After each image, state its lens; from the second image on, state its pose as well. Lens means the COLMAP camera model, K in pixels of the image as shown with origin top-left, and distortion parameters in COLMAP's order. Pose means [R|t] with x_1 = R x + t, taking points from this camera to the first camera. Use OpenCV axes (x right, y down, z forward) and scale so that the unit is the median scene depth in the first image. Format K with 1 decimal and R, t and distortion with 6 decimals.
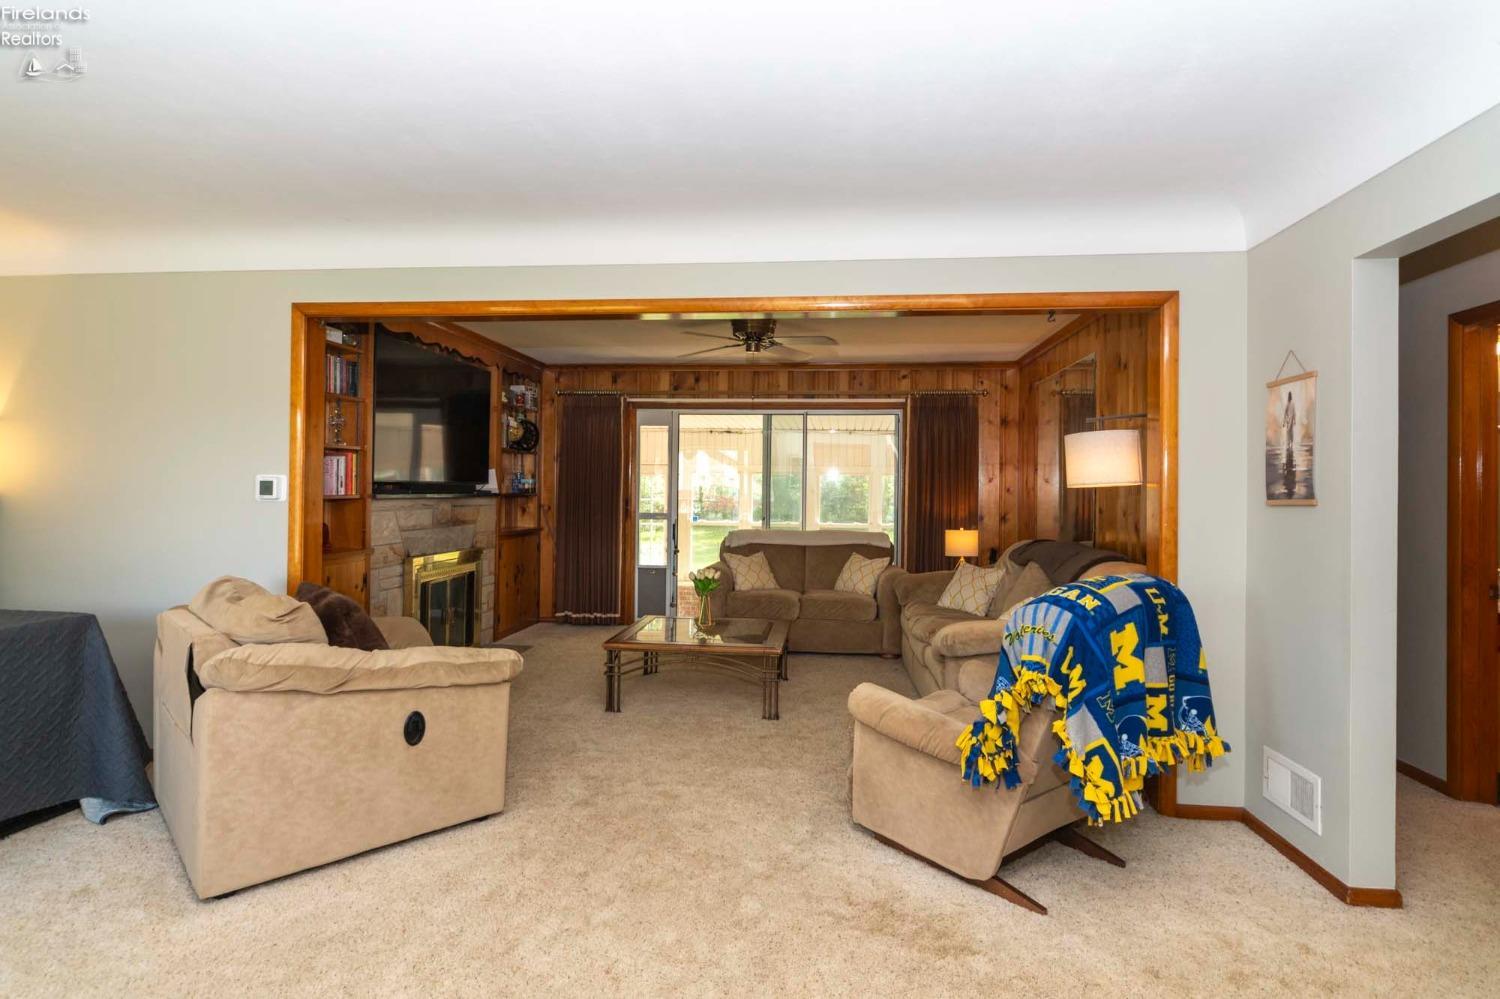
lens RADIAL K [[779.8, 0, 727.0], [0, 779.8, 487.0], [0, 0, 1]] dist [0.007550, 0.001021]
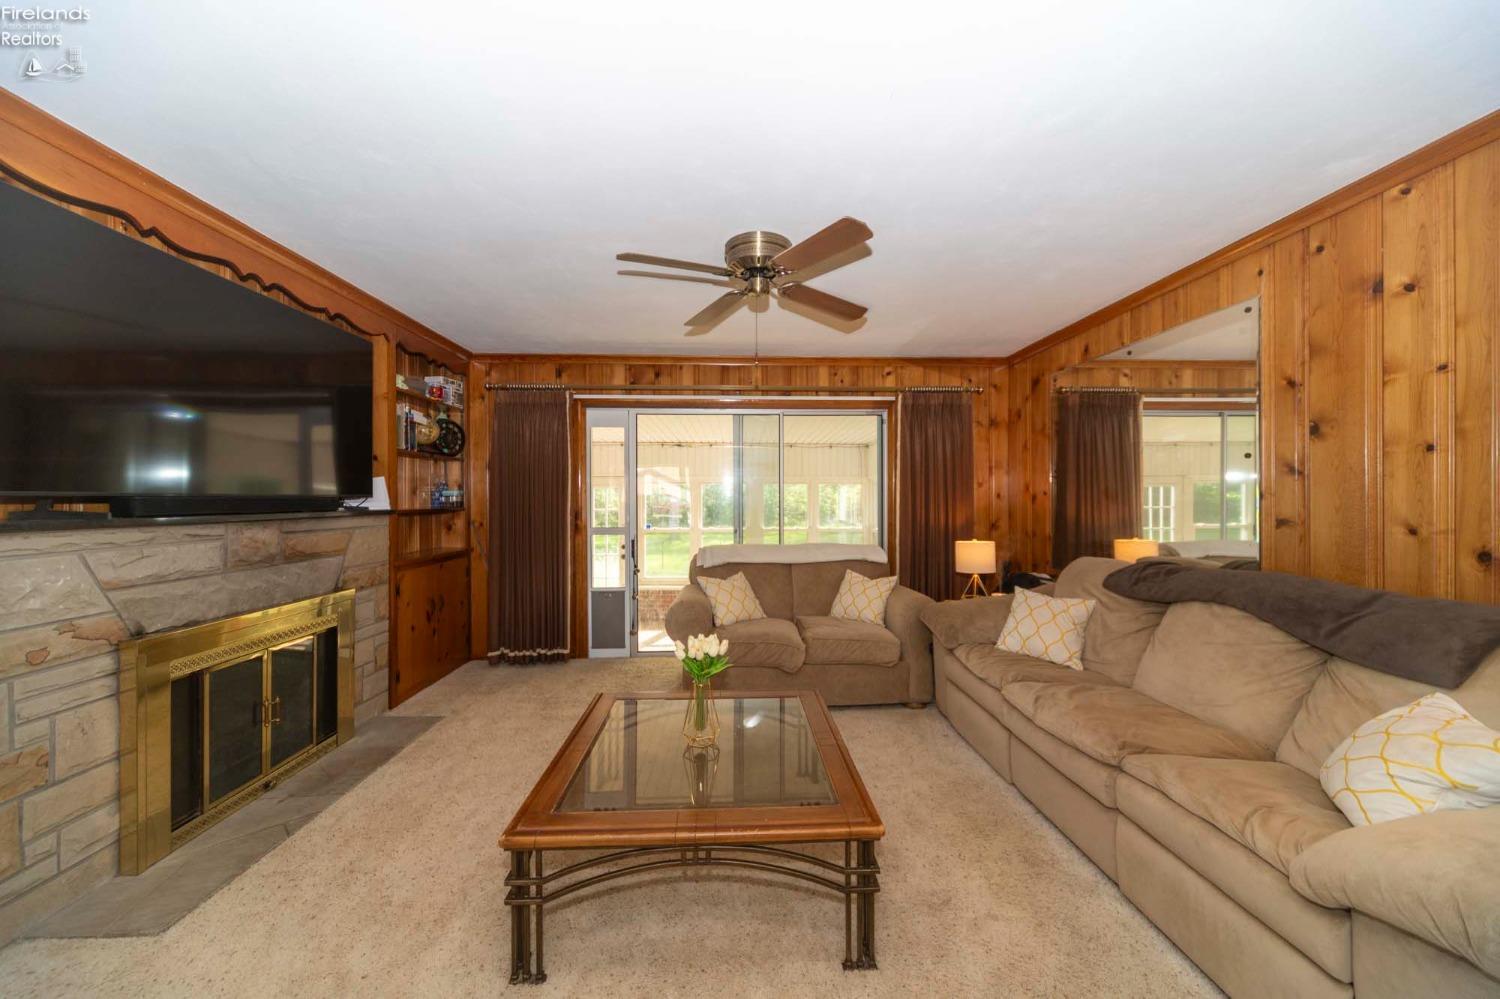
lens RADIAL K [[520.7, 0, 753.6], [0, 520.7, 501.0], [0, 0, 1]] dist [0.000119, -0.000146]
pose [[0.983858, -0.016248, 0.178213, -0.040687], [0.014571, 0.999836, 0.010715, -0.000373], [-0.178358, -0.007945, 0.983934, 0.428434]]
